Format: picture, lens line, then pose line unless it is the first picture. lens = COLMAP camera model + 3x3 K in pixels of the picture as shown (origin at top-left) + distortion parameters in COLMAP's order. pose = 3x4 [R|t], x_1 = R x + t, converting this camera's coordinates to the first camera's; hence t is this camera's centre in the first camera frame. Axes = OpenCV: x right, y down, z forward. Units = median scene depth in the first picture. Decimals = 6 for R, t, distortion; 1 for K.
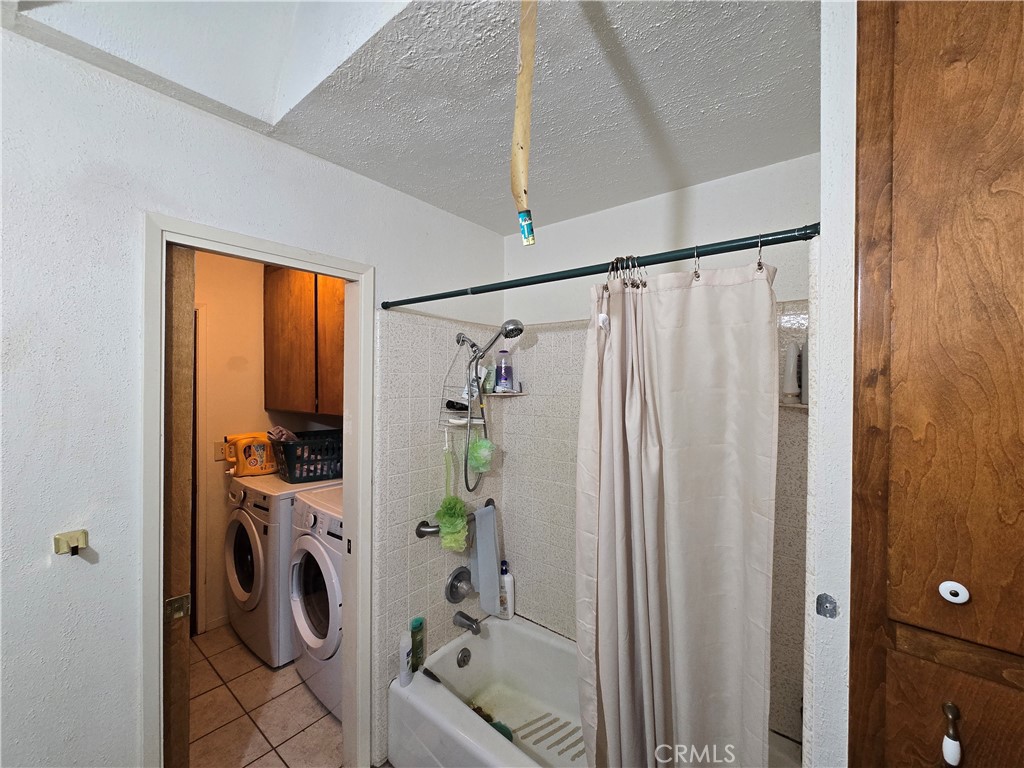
lens RADIAL K [[419.3, 0, 515.4], [0, 419.3, 383.7], [0, 0, 1]] dist [0.000324, -0.000753]
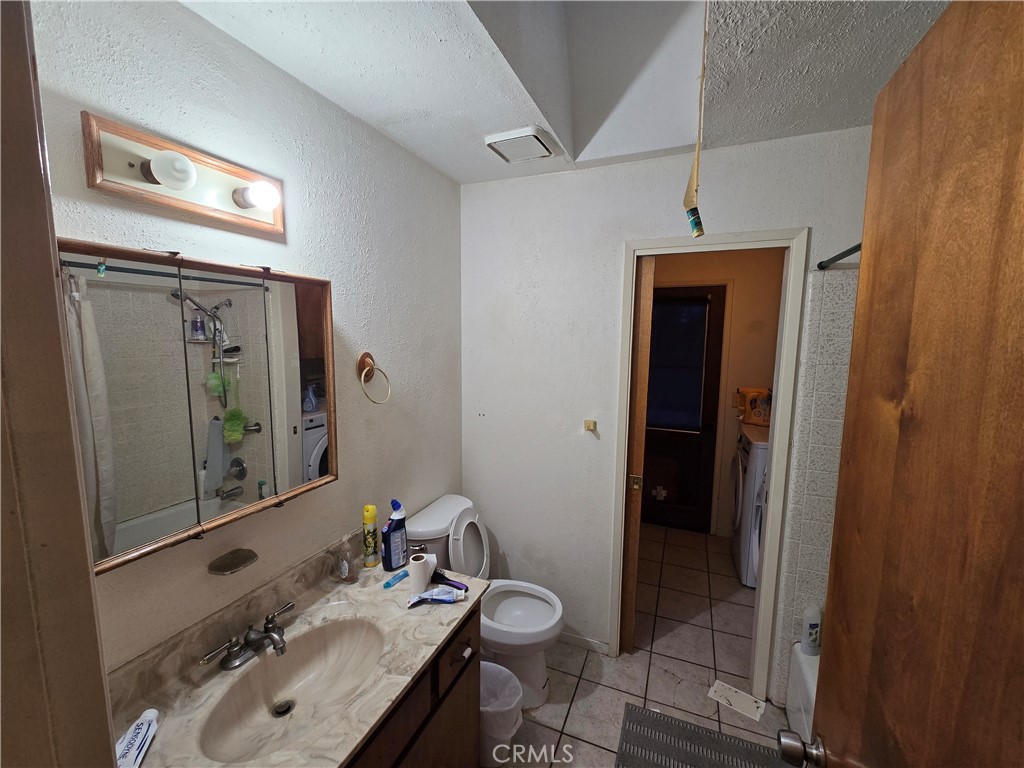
lens RADIAL K [[419.3, 0, 515.4], [0, 419.3, 383.7], [0, 0, 1]] dist [0.000324, -0.000753]
pose [[0.279078, 0.109061, -0.954055, 0.306437], [-0.013729, 0.993881, 0.109597, -0.011999], [0.960170, -0.017488, 0.278868, 0.051081]]
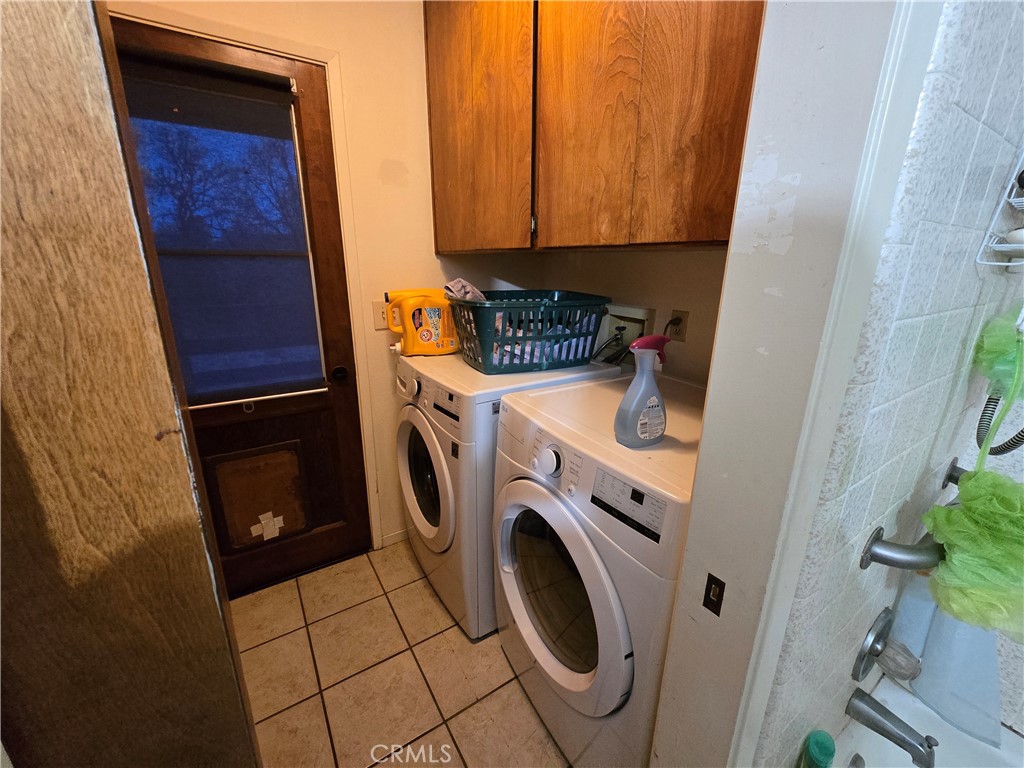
lens RADIAL K [[419.3, 0, 515.4], [0, 419.3, 383.7], [0, 0, 1]] dist [0.000324, -0.000753]
pose [[0.950130, 0.090720, -0.298368, -0.329767], [-0.007064, 0.962768, 0.270236, 0.093774], [0.311775, -0.254652, 0.915395, 0.484237]]
